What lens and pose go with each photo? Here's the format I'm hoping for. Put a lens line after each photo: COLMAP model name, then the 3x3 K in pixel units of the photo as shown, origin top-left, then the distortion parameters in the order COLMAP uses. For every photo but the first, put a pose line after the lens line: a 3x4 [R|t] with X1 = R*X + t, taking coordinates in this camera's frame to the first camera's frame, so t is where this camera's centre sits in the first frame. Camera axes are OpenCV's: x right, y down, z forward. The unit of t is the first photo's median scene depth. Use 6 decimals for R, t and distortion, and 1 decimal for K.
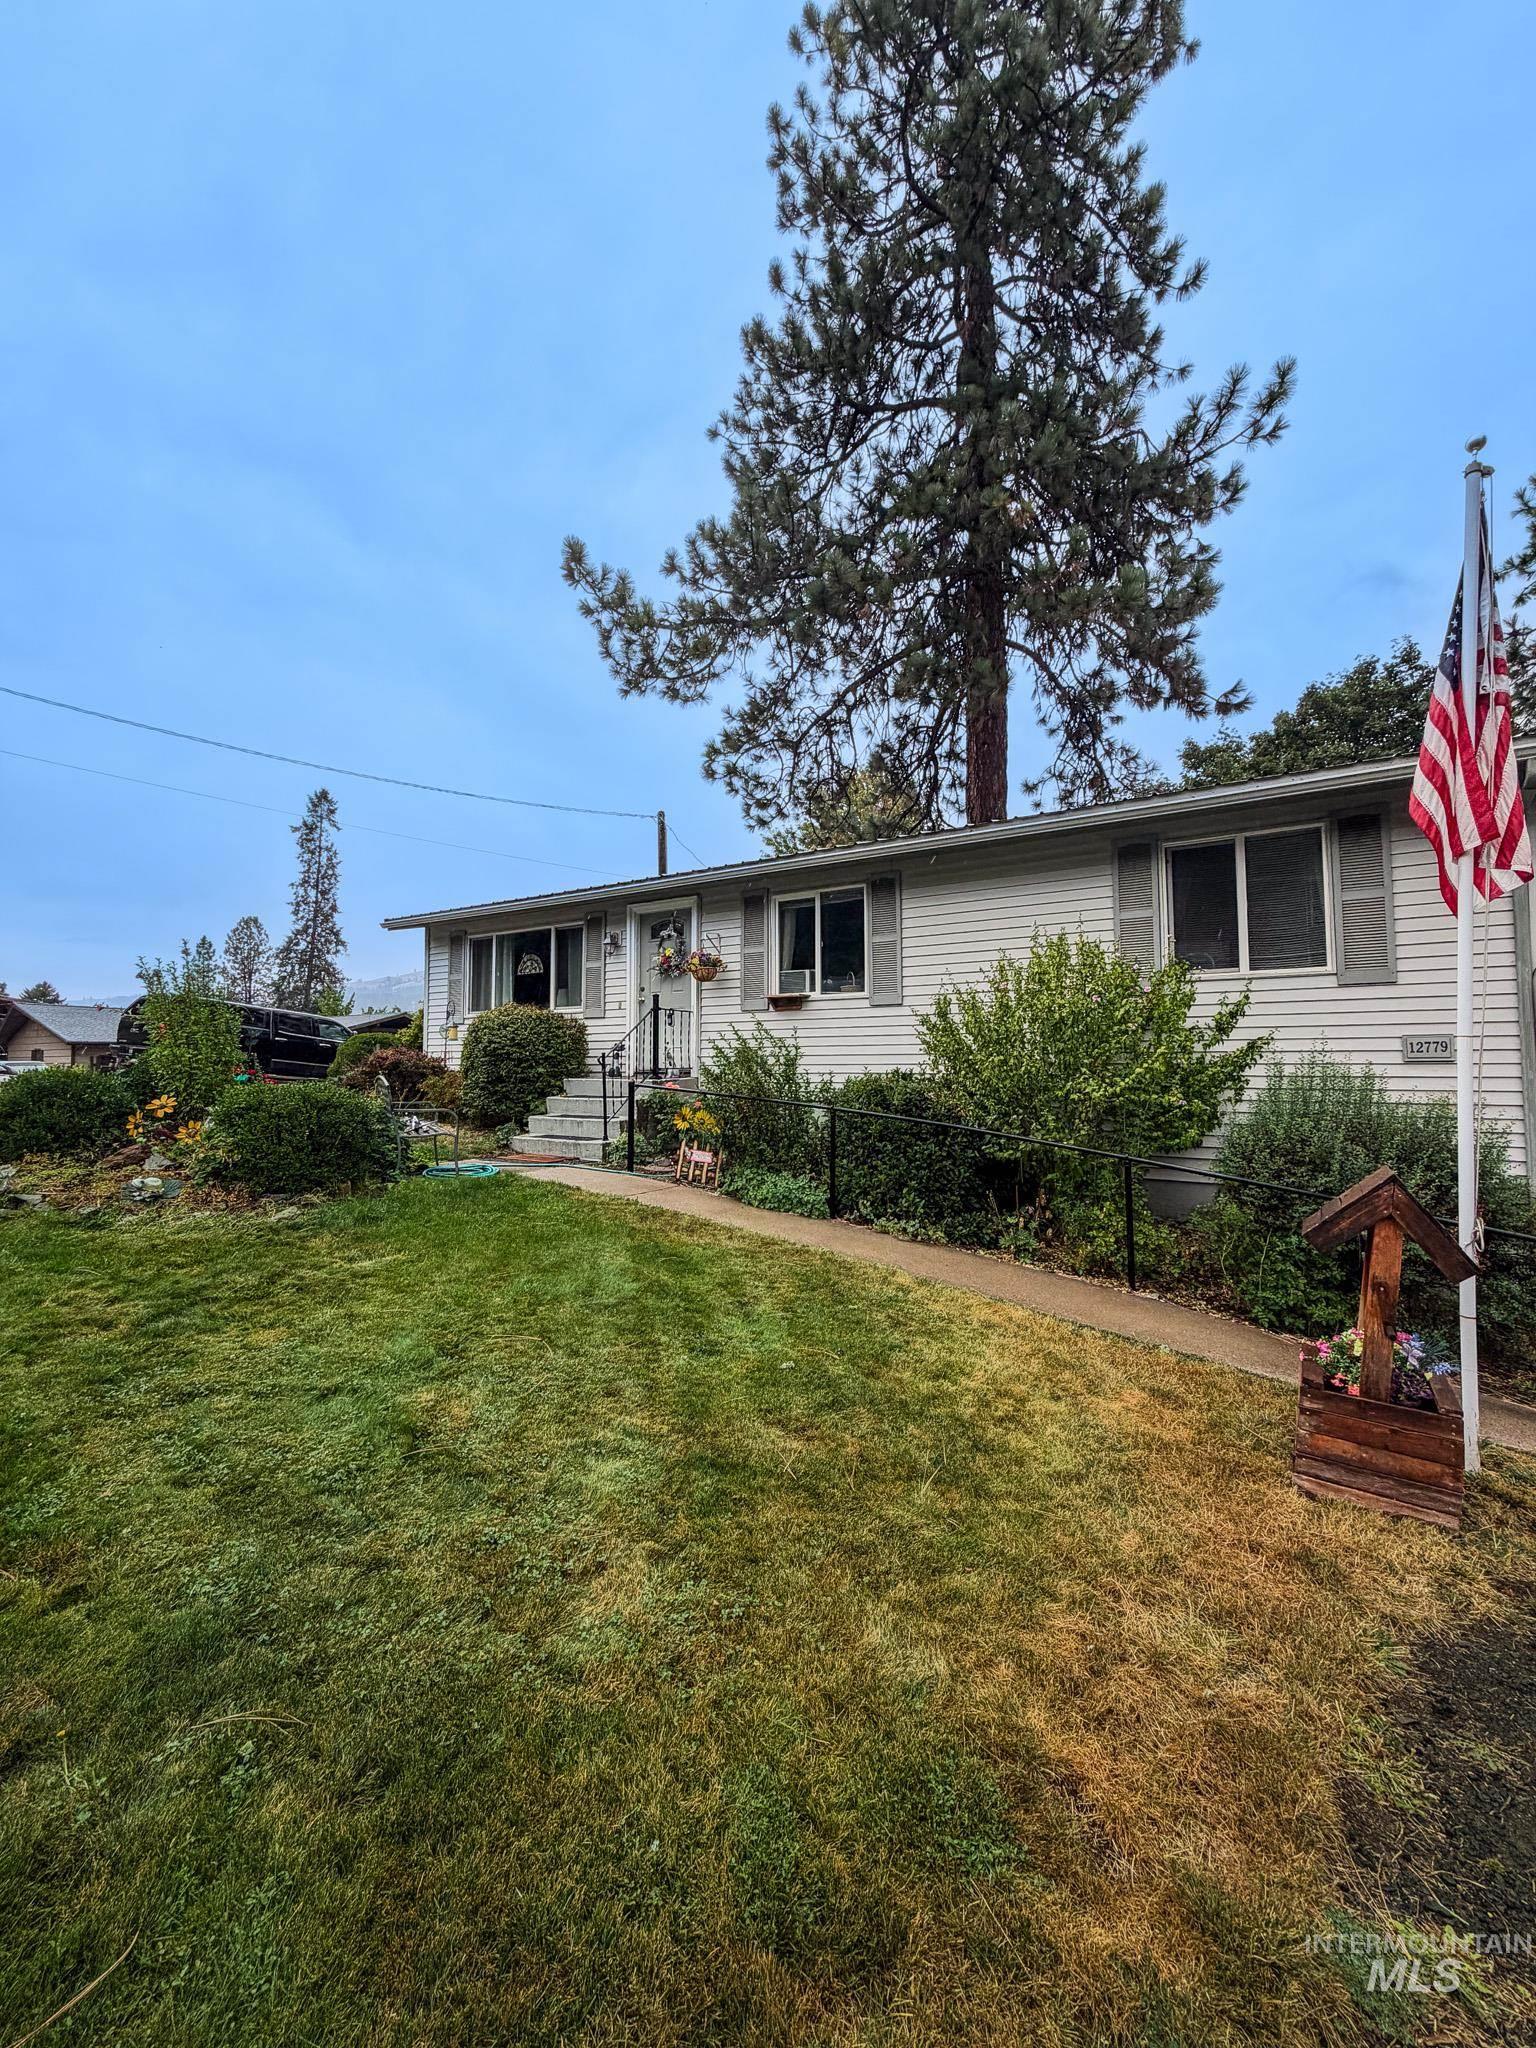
lens RADIAL K [[813.8, 0, 784.8], [0, 813.8, 1021.0], [0, 0, 1]] dist [0.001210, -0.000178]
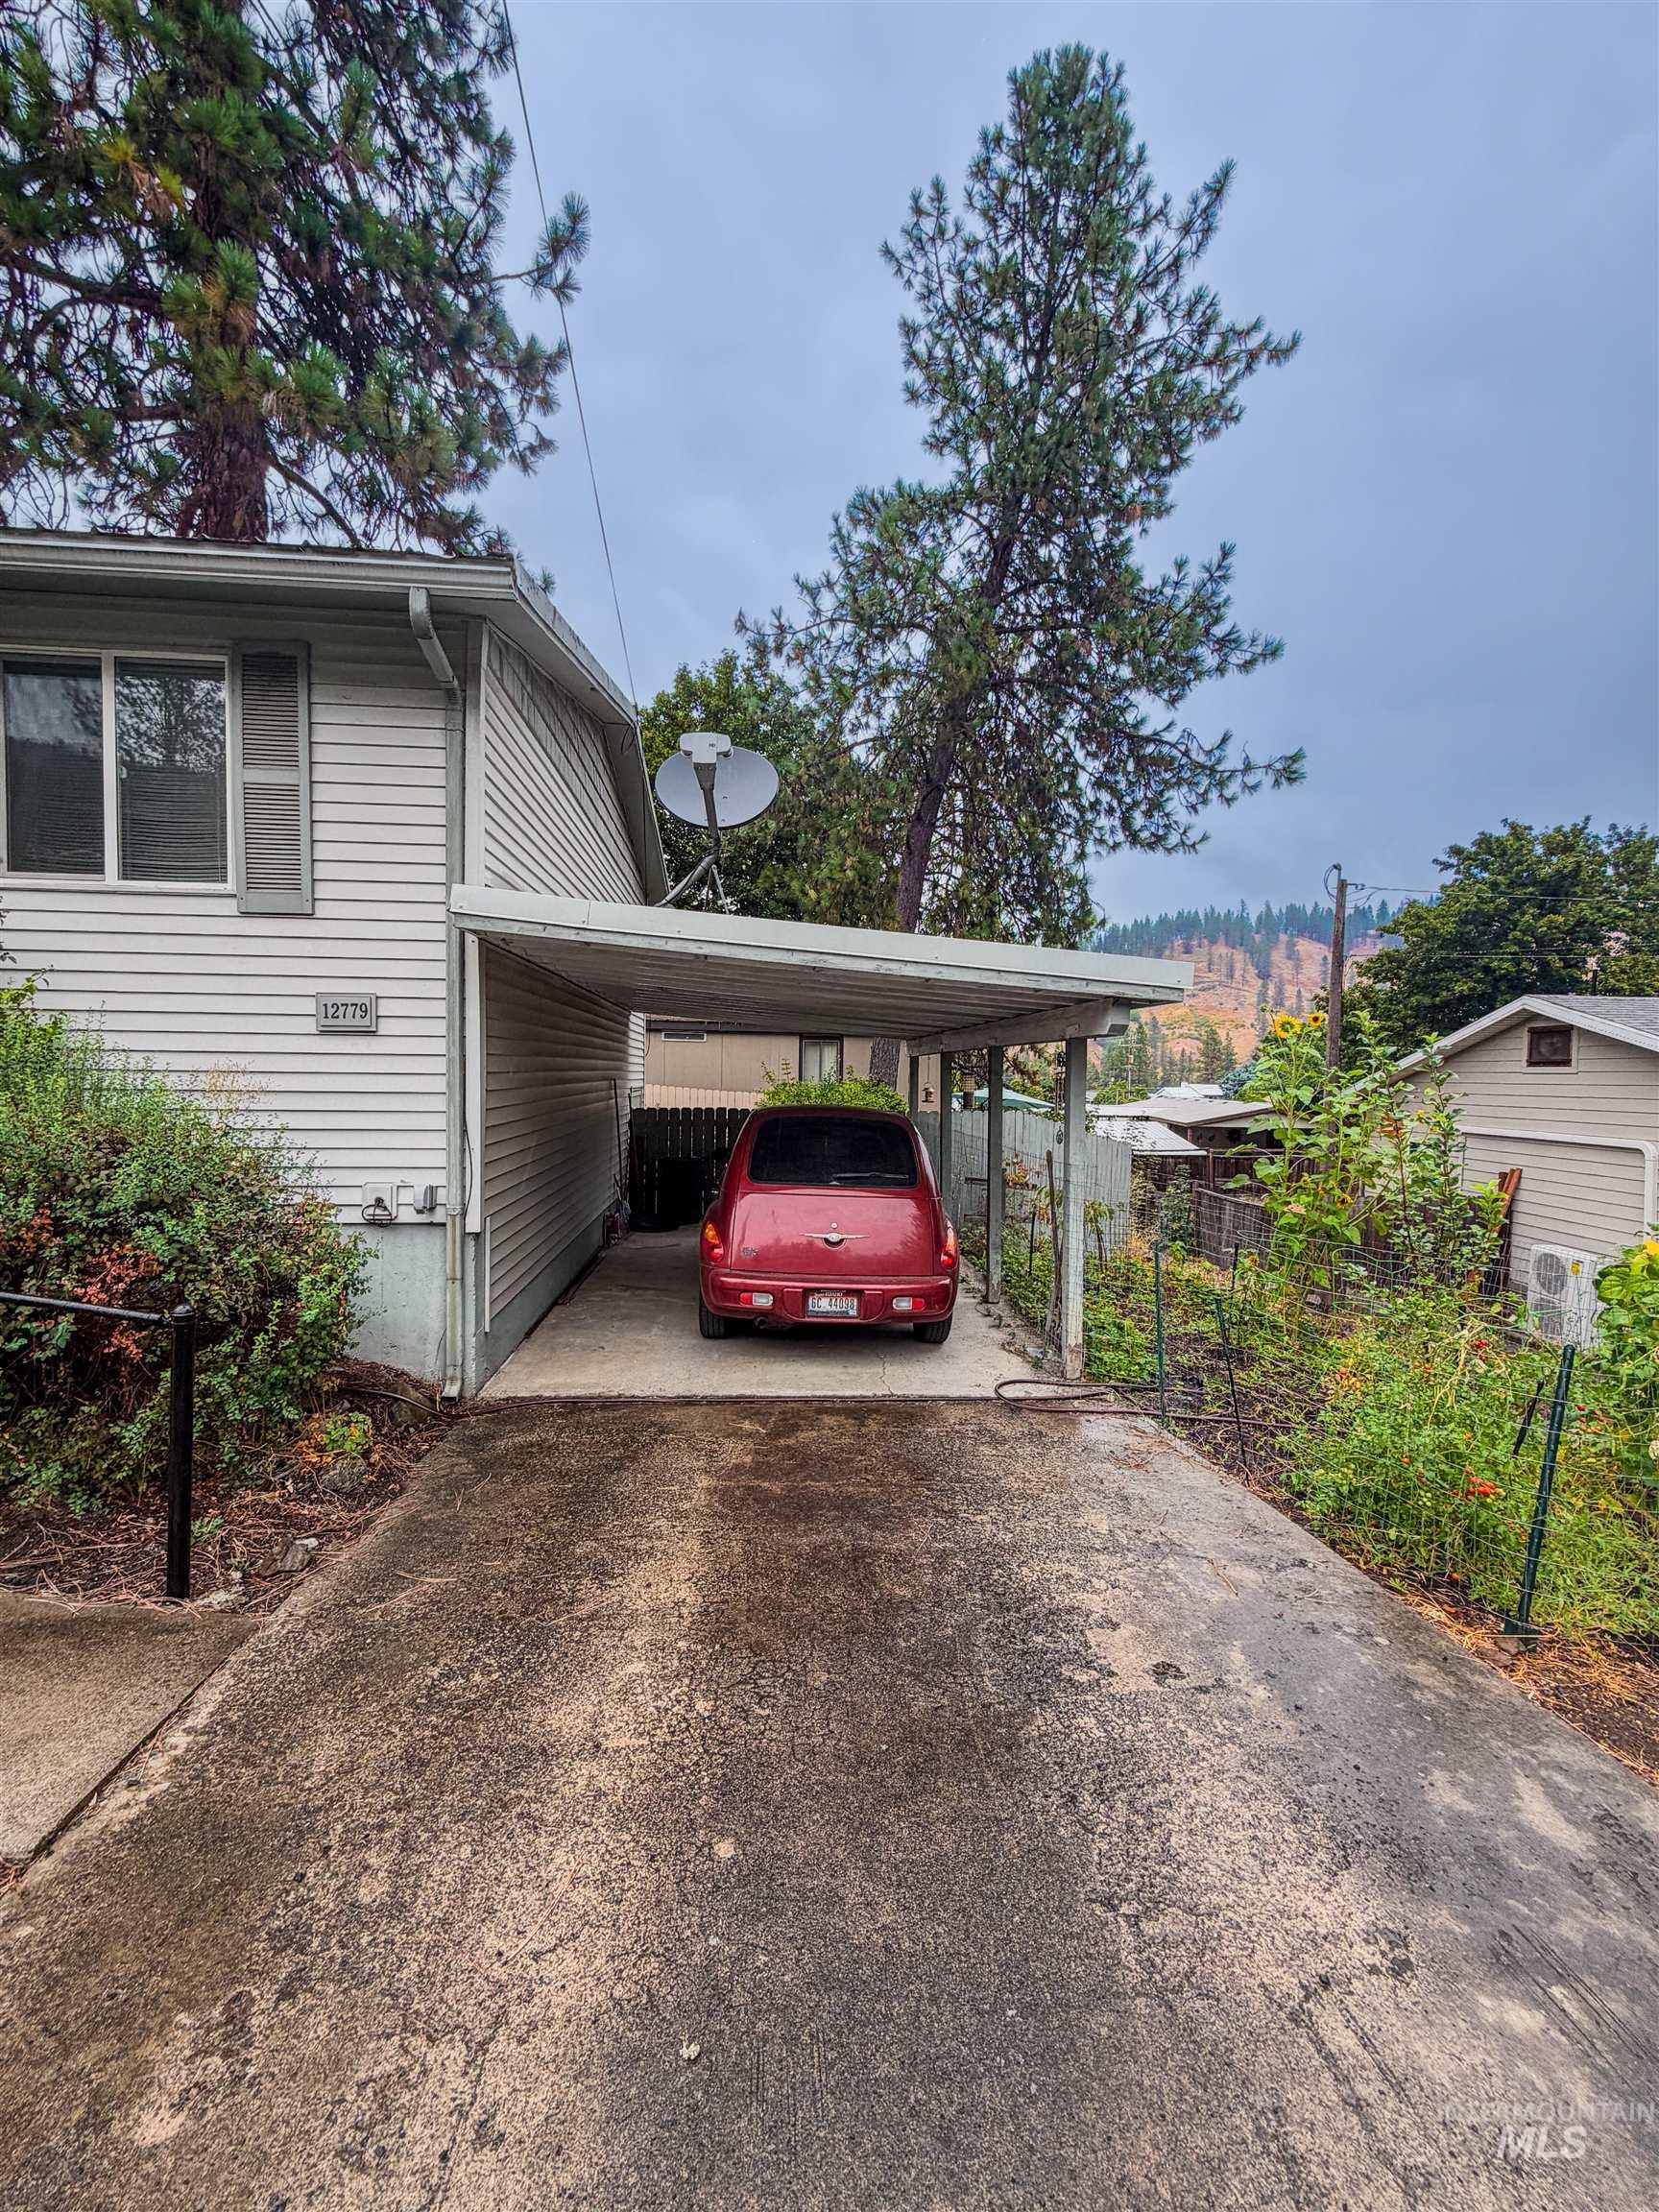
lens RADIAL K [[878.9, 0, 835.3], [0, 878.9, 1104.7], [0, 0, 1]] dist [0.001210, -0.000178]
pose [[0.789309, -0.011601, 0.613886, 0.329725], [-0.048565, 0.995509, 0.081256, 0.015308], [-0.612072, -0.093949, 0.785202, 0.071402]]
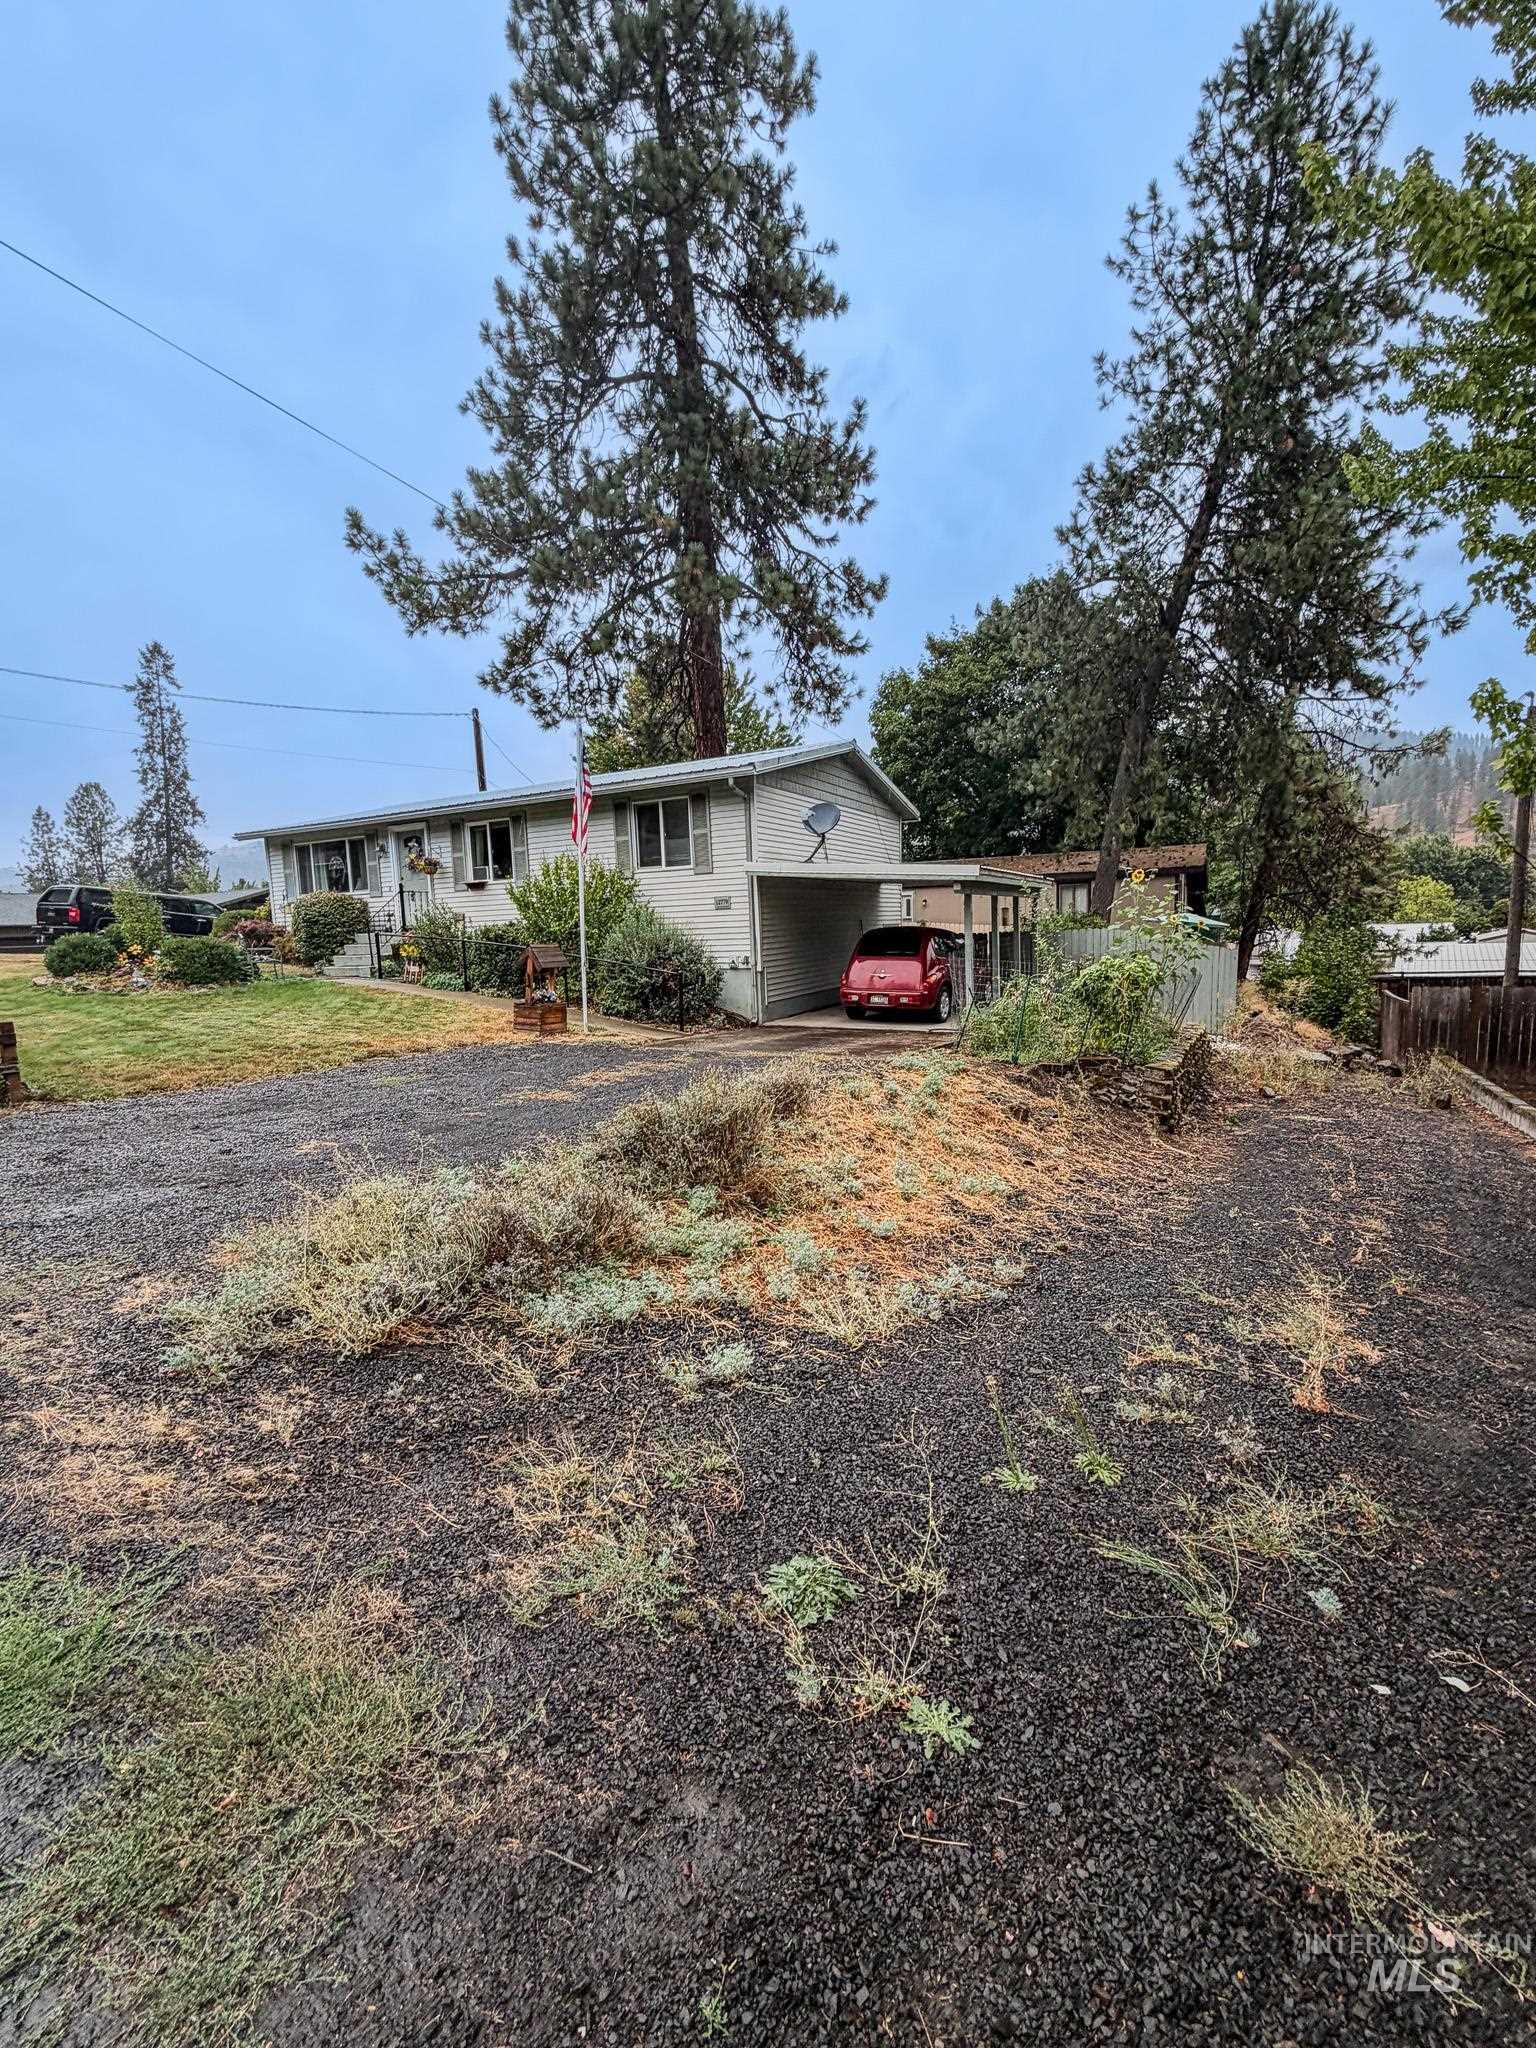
lens RADIAL K [[813.8, 0, 750.5], [0, 813.8, 1005.7], [0, 0, 1]] dist [0.001210, -0.000178]
pose [[0.995969, -0.046061, 0.076969, 0.342803], [0.033589, 0.987168, 0.156113, -0.016387], [-0.083172, -0.152899, 0.984736, -0.636352]]
